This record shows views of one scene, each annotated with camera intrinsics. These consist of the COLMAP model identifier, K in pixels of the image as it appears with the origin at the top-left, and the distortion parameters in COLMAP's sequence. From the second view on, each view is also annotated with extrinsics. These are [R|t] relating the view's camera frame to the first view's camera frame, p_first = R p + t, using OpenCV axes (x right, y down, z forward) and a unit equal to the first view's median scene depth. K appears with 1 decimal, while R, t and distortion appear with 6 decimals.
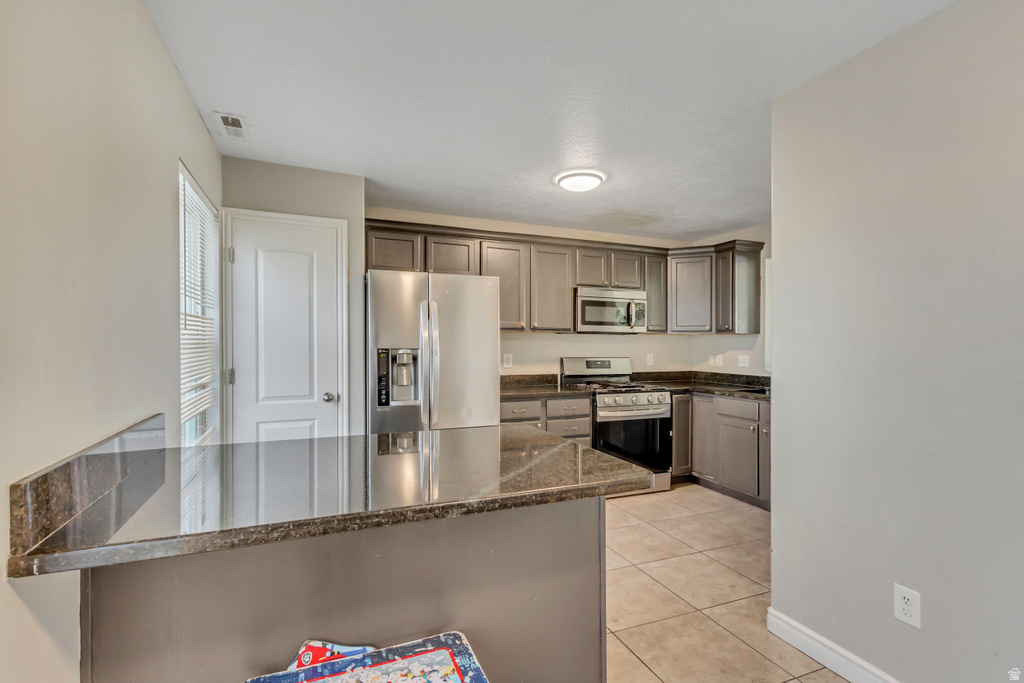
lens RADIAL K [[478.8, 0, 512.0], [0, 478.8, 341.5], [0, 0, 1]] dist [0.000777, -0.000369]
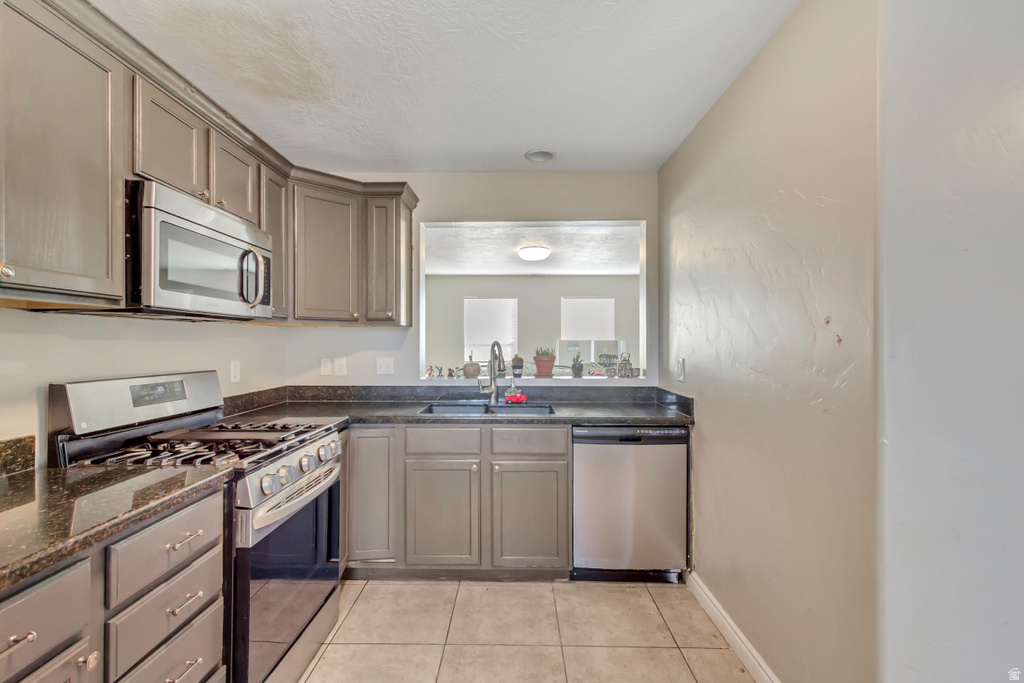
lens RADIAL K [[478.8, 0, 512.0], [0, 478.8, 341.5], [0, 0, 1]] dist [0.000777, -0.000369]
pose [[0.395275, -0.003568, 0.918556, -0.077025], [-0.007684, 0.999945, 0.007191, -0.000534], [-0.918531, -0.009900, 0.395226, 0.598589]]
